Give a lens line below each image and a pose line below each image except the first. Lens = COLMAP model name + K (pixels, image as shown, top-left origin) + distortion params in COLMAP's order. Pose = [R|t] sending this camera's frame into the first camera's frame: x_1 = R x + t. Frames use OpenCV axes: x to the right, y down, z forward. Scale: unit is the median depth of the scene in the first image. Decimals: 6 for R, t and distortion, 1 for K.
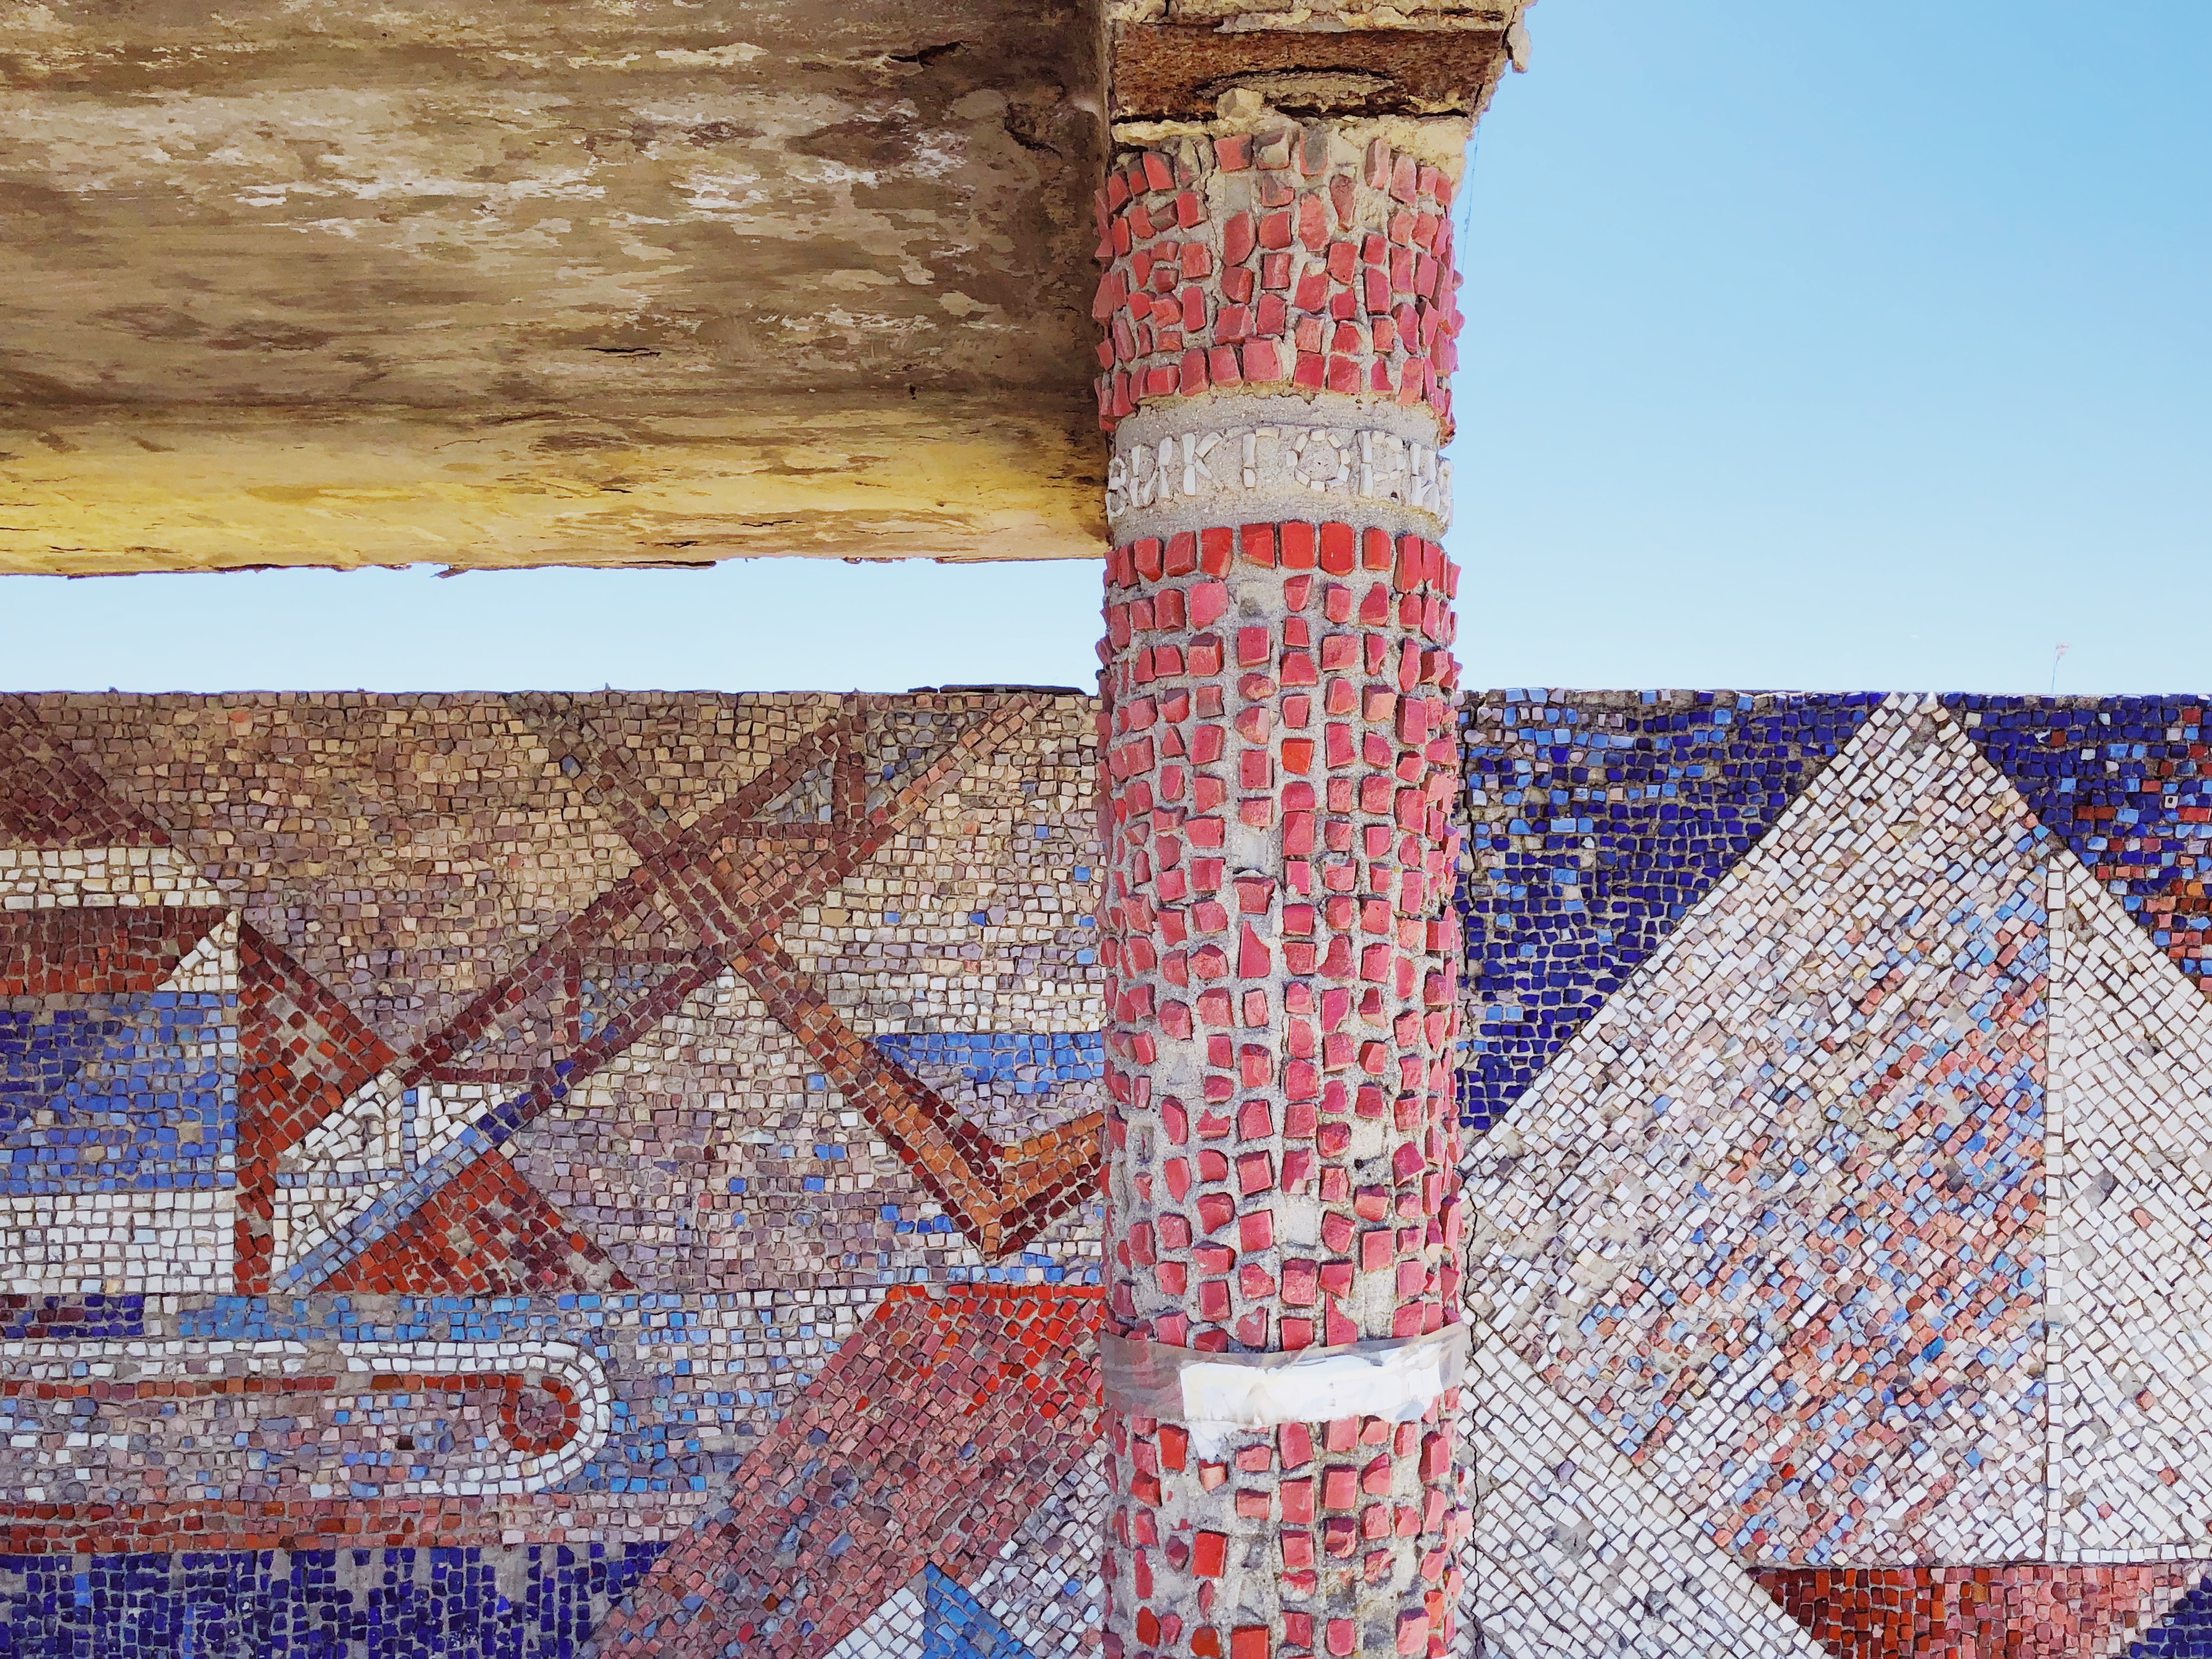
lens RADIAL K [[1878.2, 0, 1063.9], [0, 1878.2, 902.4], [0, 0, 1]] dist [0.062593, -0.092752]
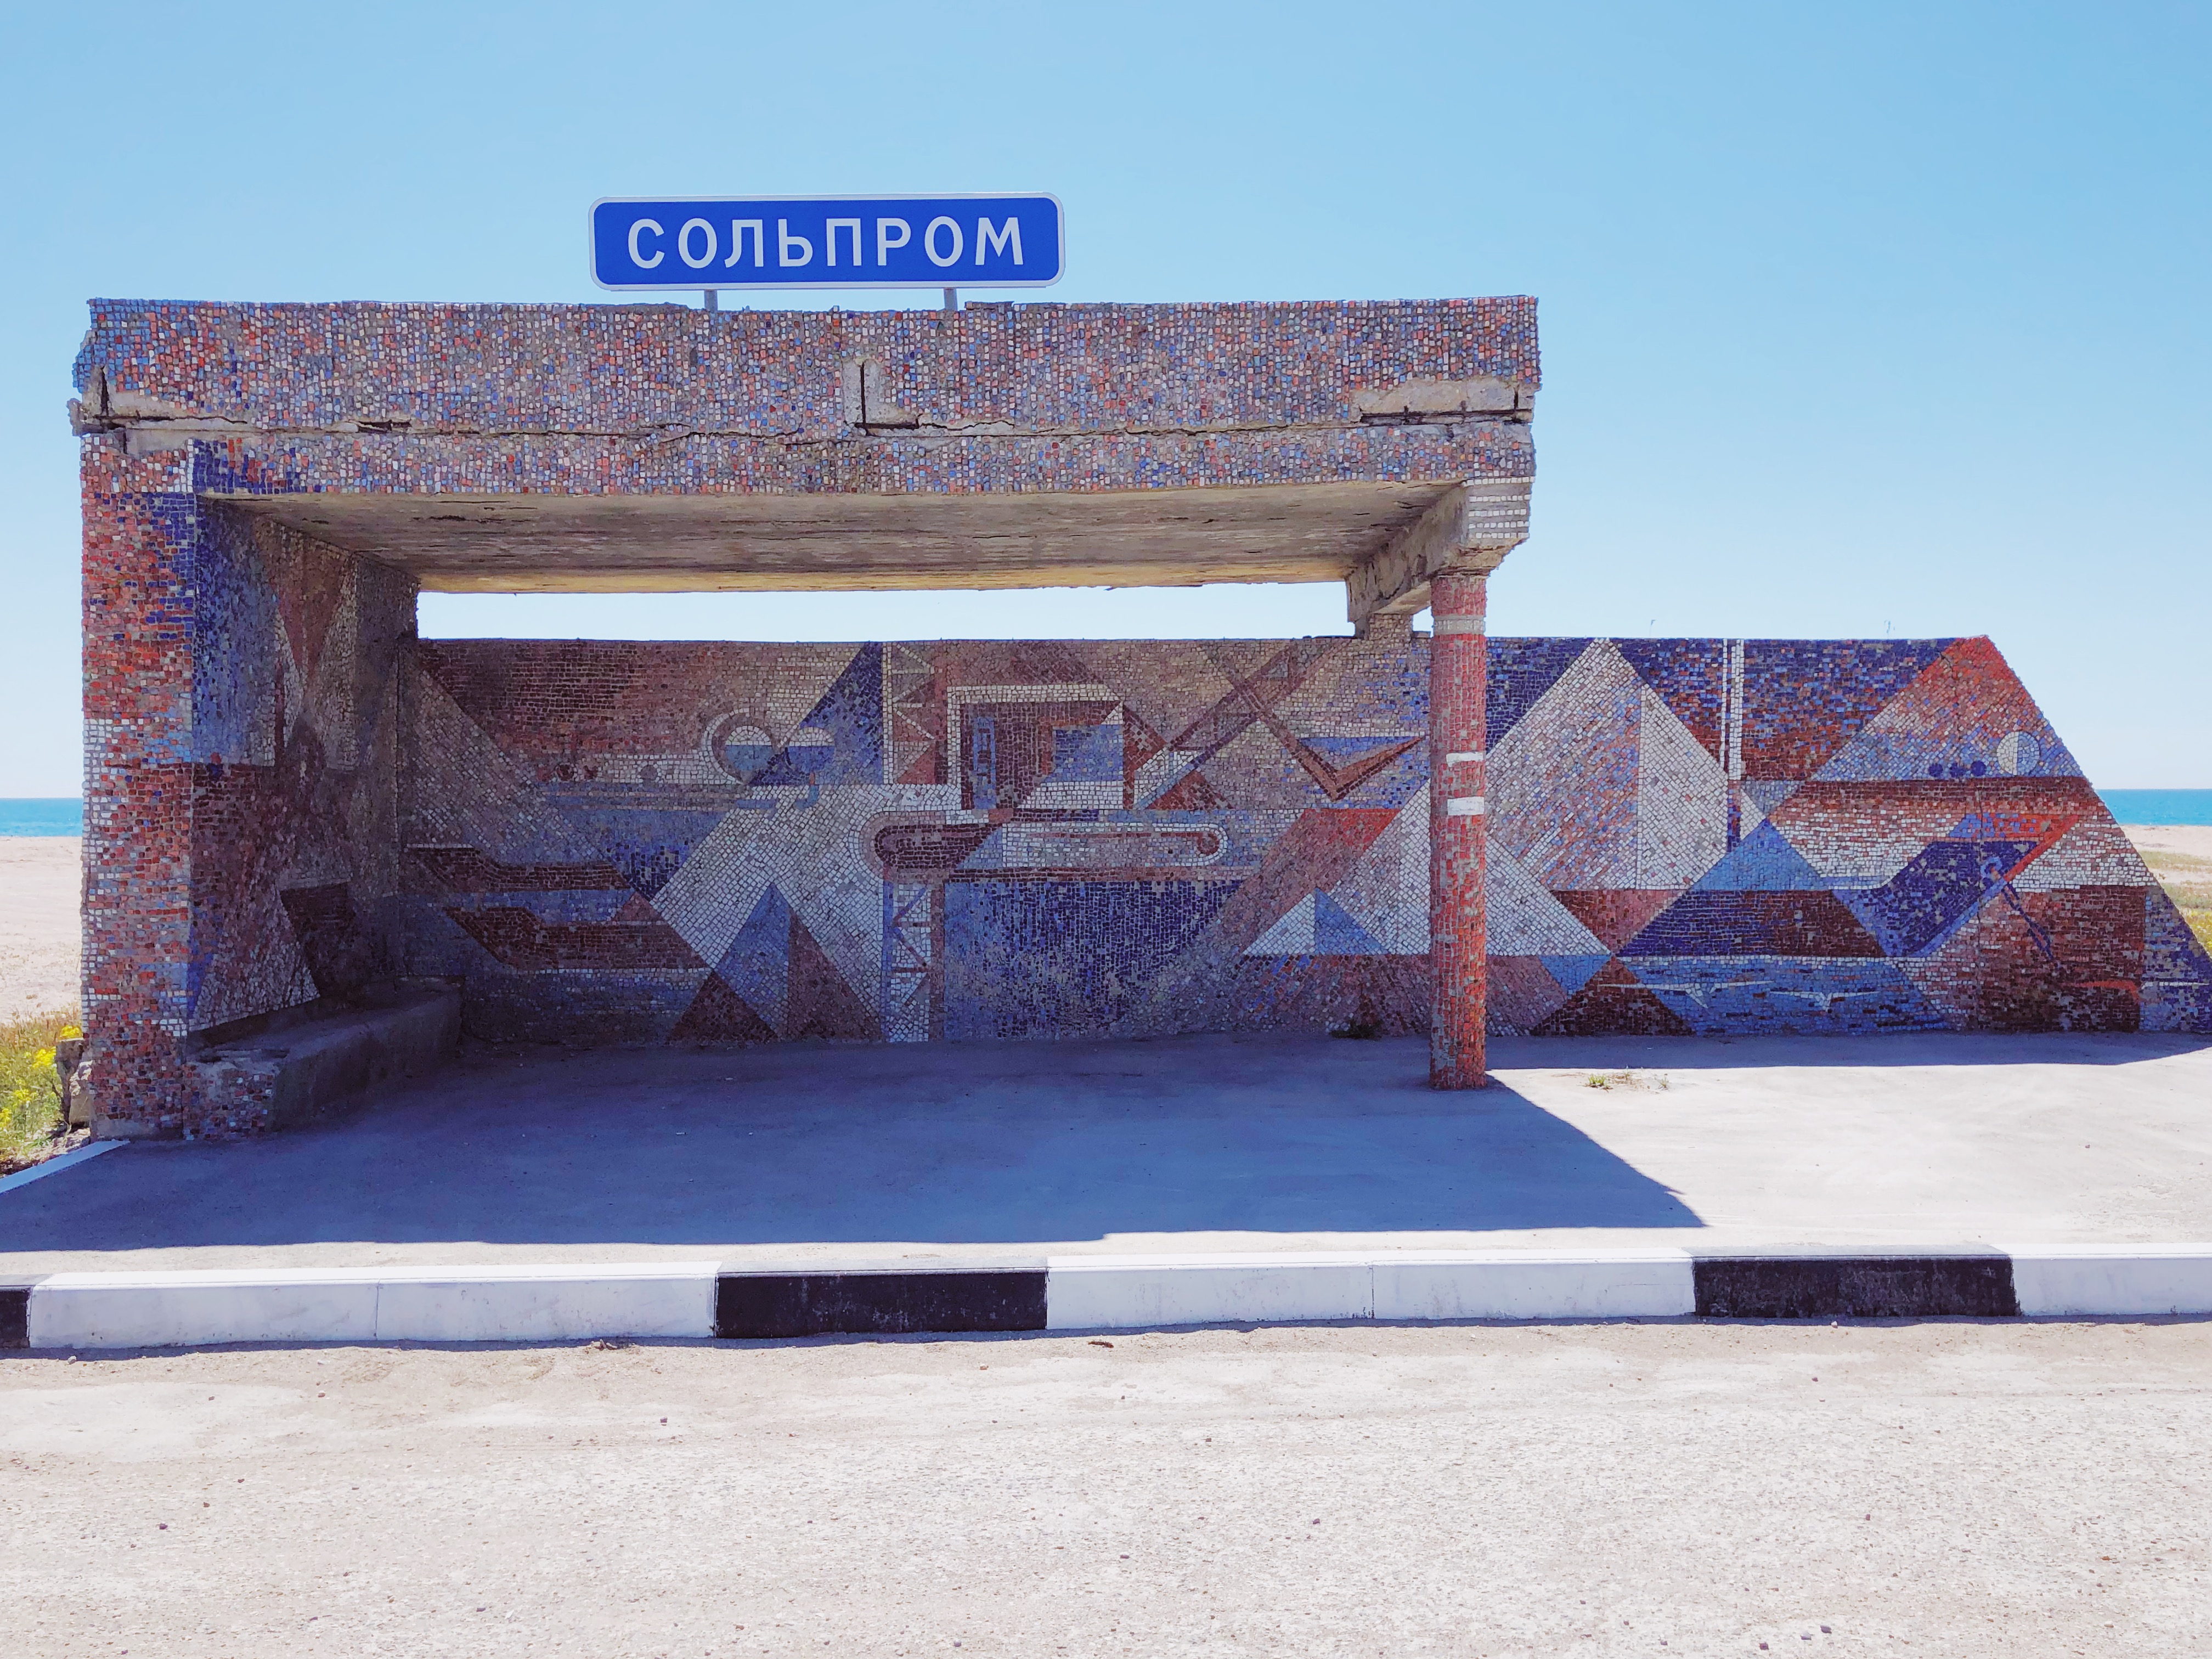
lens RADIAL K [[1878.2, 0, 1120.1], [0, 1878.2, 850.7], [0, 0, 1]] dist [0.062593, -0.092752]
pose [[0.999732, -0.001034, 0.023106, -0.517956], [-0.000297, 0.998345, 0.057503, 0.080086], [-0.023127, -0.057494, 0.998078, -2.477771]]
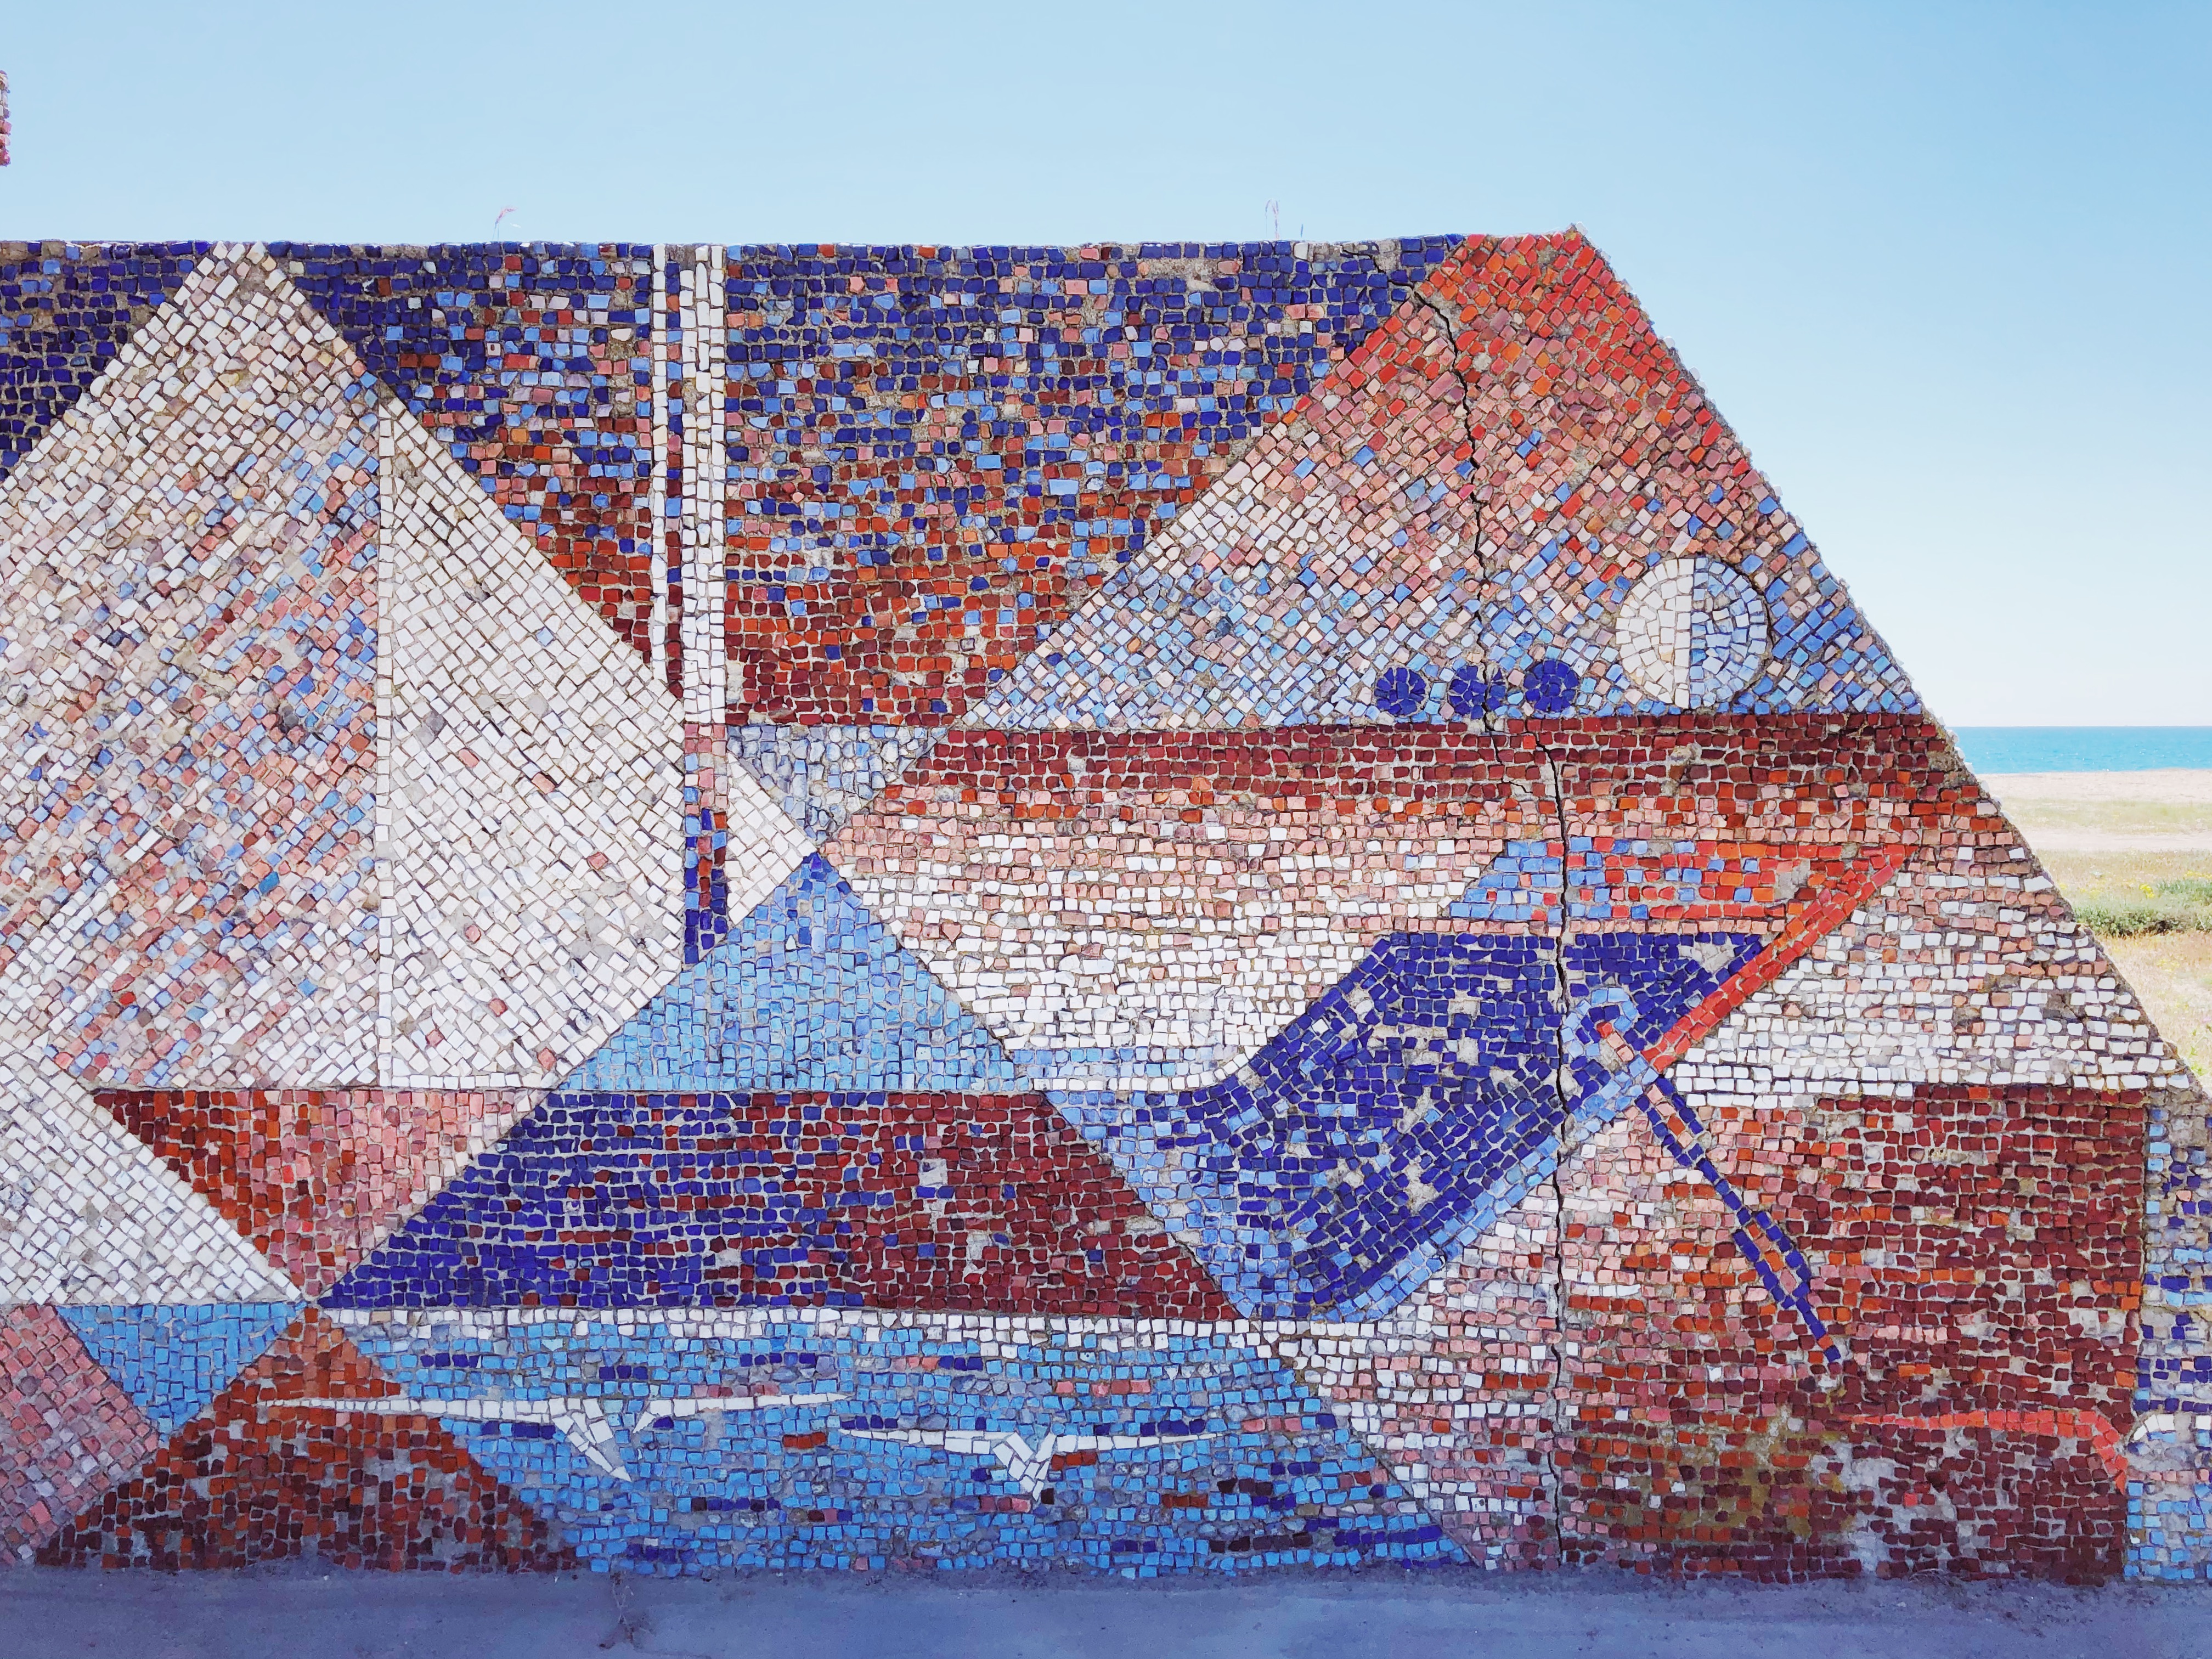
lens RADIAL K [[1878.2, 0, 1149.6], [0, 1878.2, 825.4], [0, 0, 1]] dist [0.062593, -0.092752]
pose [[0.997920, 0.002927, -0.064398, 1.028022], [0.000867, 0.998269, 0.058802, 0.146225], [0.064458, -0.058735, 0.996190, -0.000377]]
